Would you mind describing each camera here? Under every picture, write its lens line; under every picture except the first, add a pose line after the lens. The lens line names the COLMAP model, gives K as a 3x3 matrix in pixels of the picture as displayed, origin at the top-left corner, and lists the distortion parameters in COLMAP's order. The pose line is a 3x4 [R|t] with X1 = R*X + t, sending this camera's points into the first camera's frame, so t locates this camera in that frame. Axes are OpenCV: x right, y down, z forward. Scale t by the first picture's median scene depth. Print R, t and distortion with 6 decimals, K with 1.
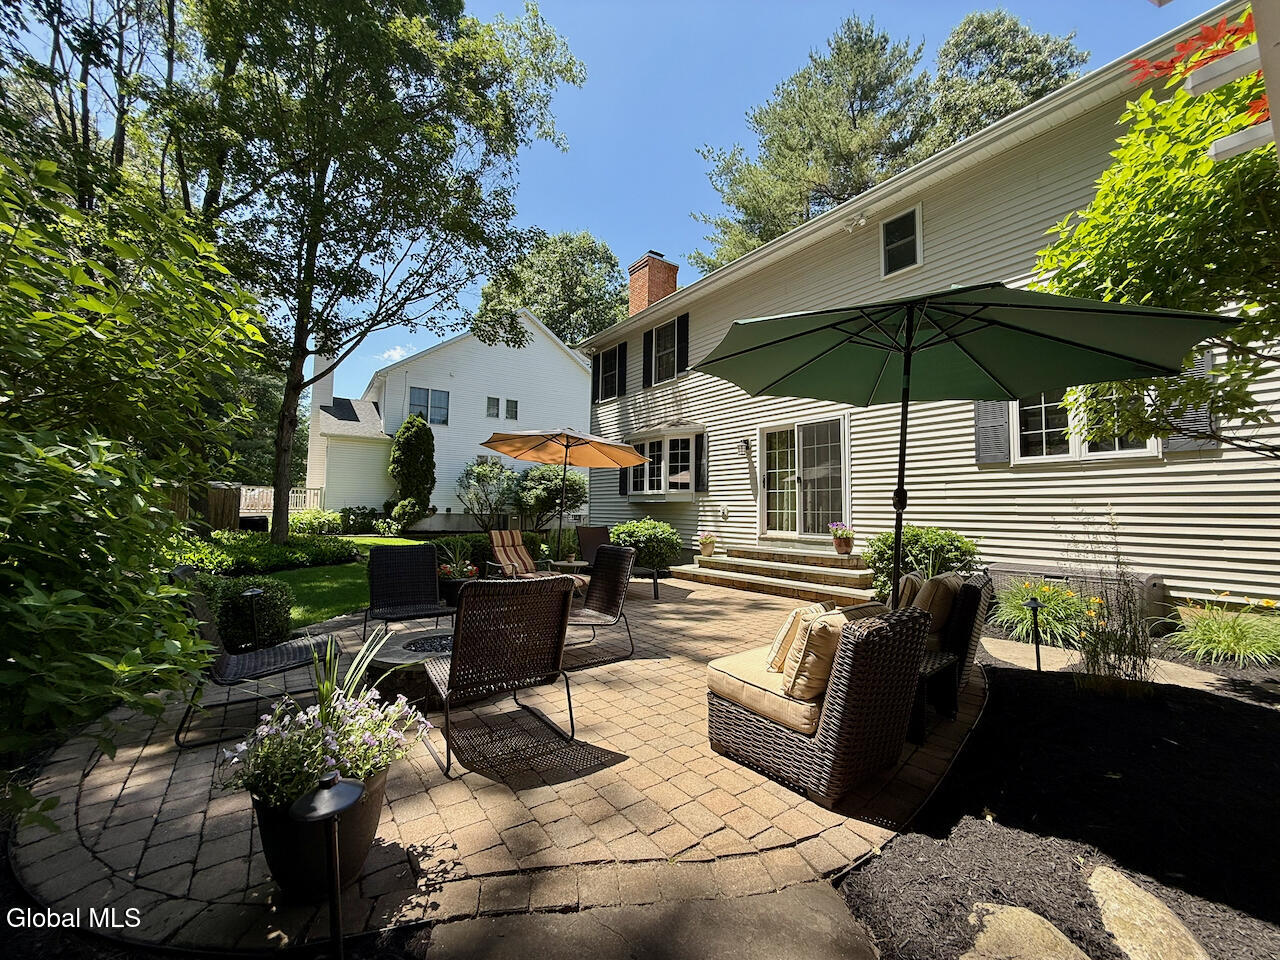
lens RADIAL K [[516.0, 0, 640.0], [0, 516.0, 480.0], [0, 0, 1]] dist [-0.001070, 0.000180]
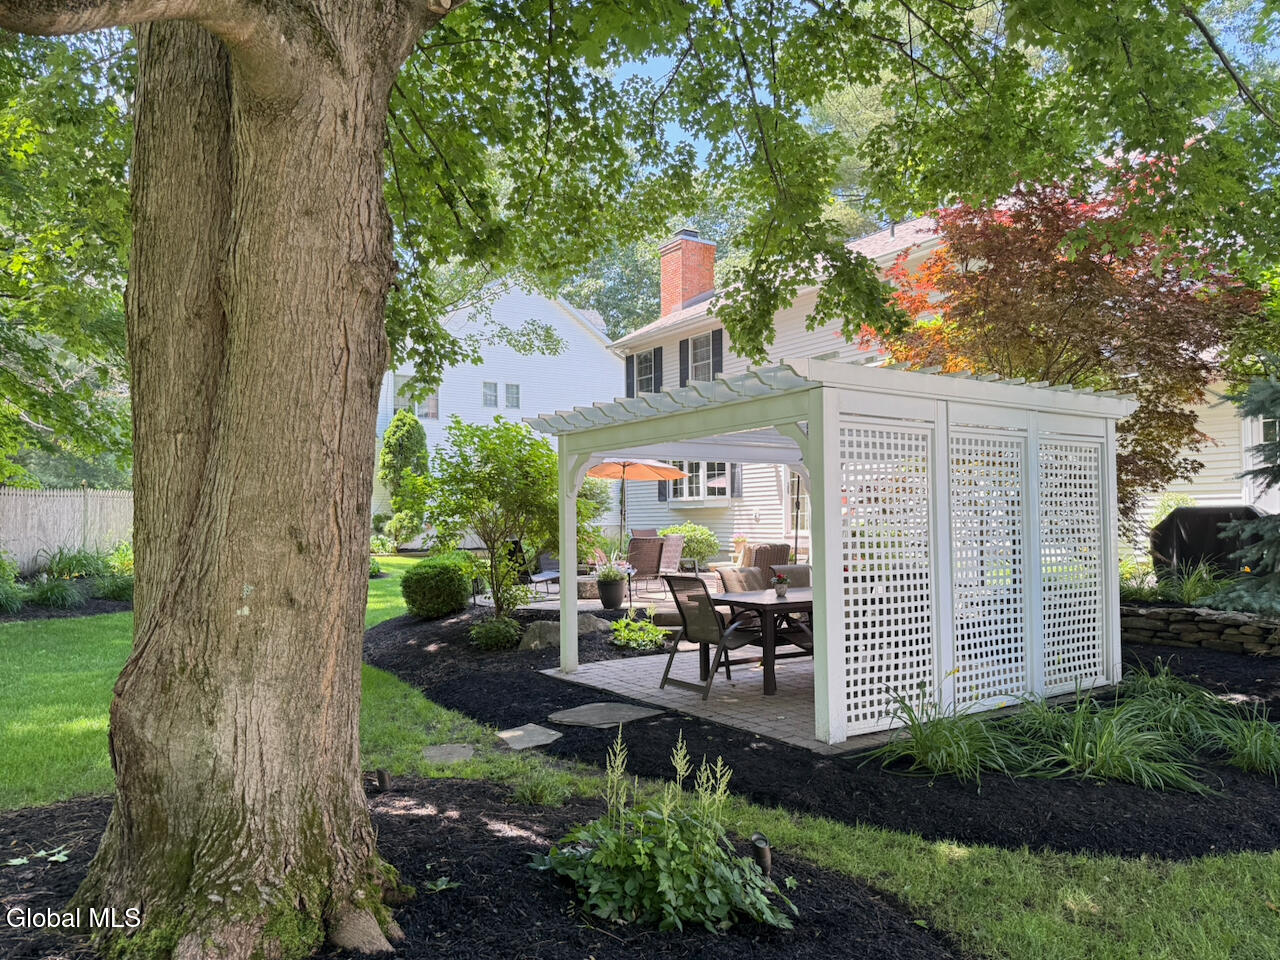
lens RADIAL K [[908.0, 0, 640.0], [0, 908.0, 480.0], [0, 0, 1]] dist [0.154348, -0.000226]
pose [[0.999203, -0.025213, -0.030940, -0.024790], [0.025623, 0.999588, 0.012916, -0.043734], [0.030602, -0.013699, 0.999438, -0.919571]]
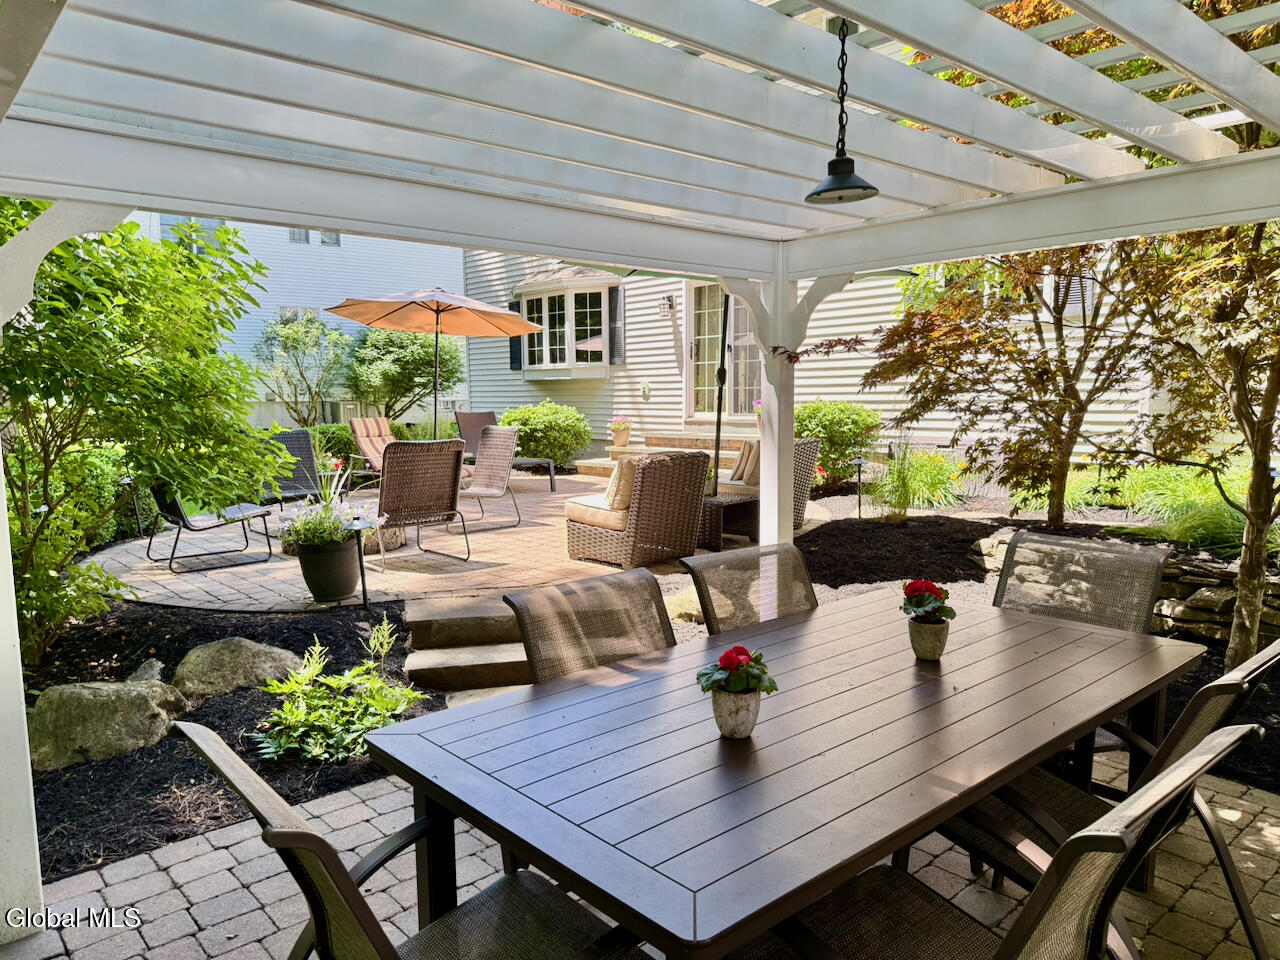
lens RADIAL K [[908.0, 0, 640.0], [0, 908.0, 480.0], [0, 0, 1]] dist [0.154348, -0.000226]
pose [[0.995741, -0.033175, 0.086020, 0.030301], [0.019352, 0.987440, 0.156807, -0.018971], [-0.090141, -0.154474, 0.983876, -0.350400]]
